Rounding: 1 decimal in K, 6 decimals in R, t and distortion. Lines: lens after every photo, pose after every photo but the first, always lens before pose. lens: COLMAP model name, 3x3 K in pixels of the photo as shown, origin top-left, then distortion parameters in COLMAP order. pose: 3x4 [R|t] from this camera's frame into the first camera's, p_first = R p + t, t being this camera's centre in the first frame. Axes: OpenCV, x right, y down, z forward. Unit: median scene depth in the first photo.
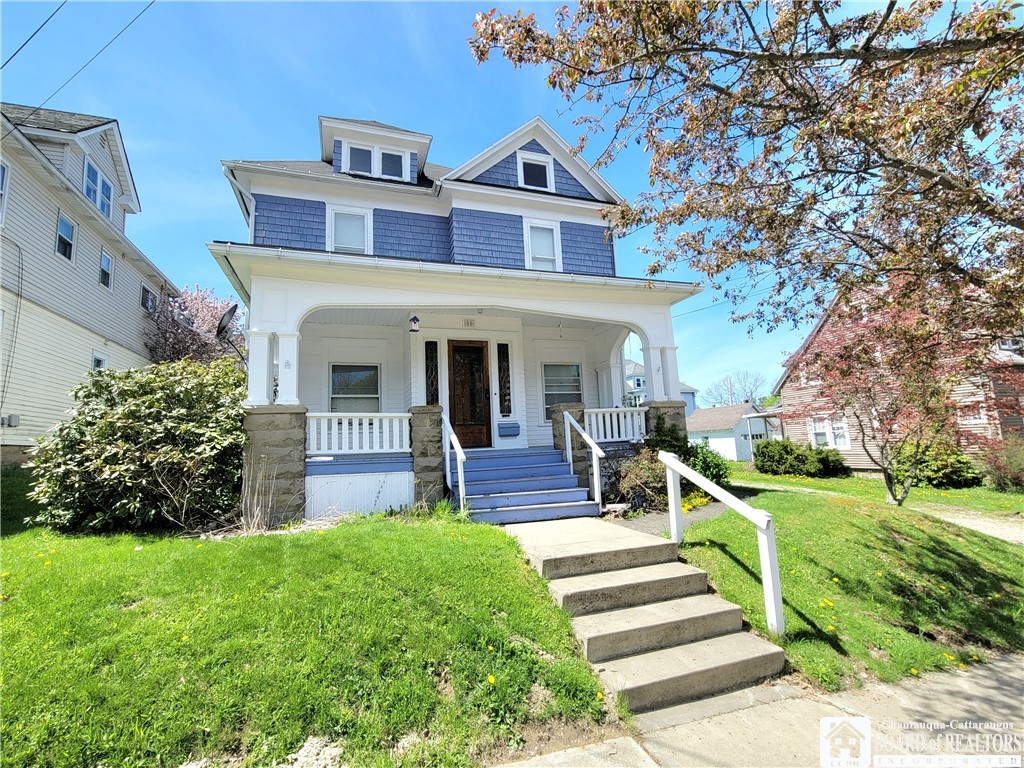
lens RADIAL K [[421.9, 0, 510.2], [0, 421.9, 384.2], [0, 0, 1]] dist [-0.003081, 0.000602]
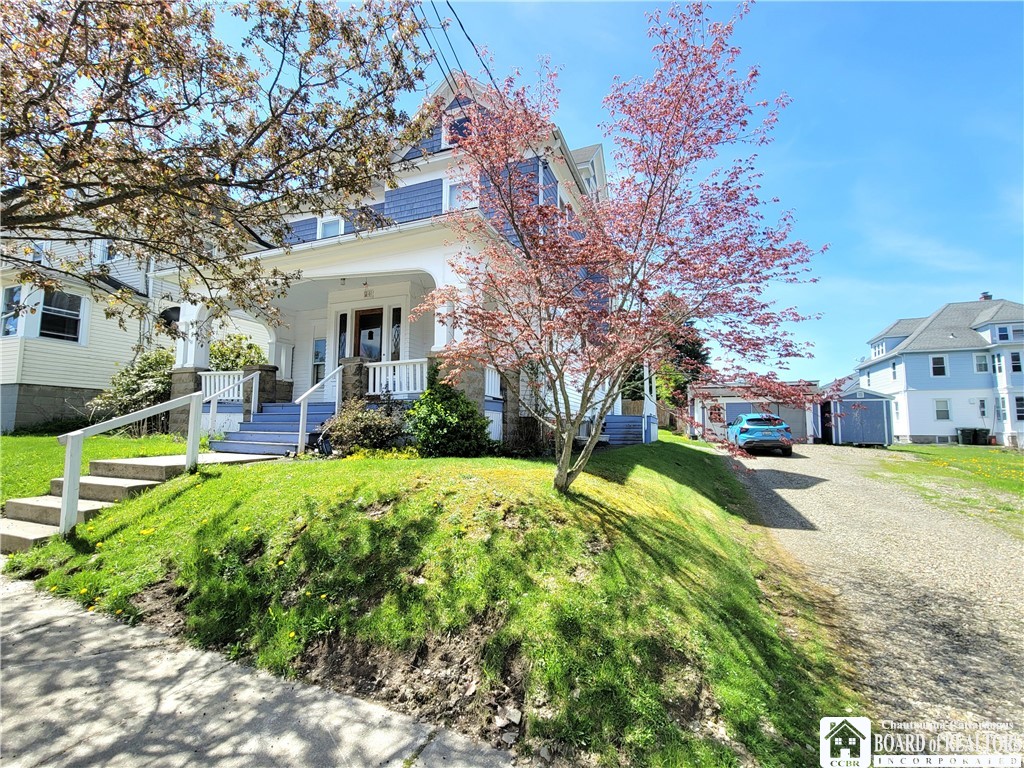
lens RADIAL K [[421.9, 0, 511.7], [0, 421.9, 388.6], [0, 0, 1]] dist [-0.003081, 0.000602]
pose [[0.782814, -0.019866, -0.621939, 0.850499], [0.057090, 0.997568, 0.039993, 0.083551], [0.619632, -0.066814, 0.782044, 0.295500]]
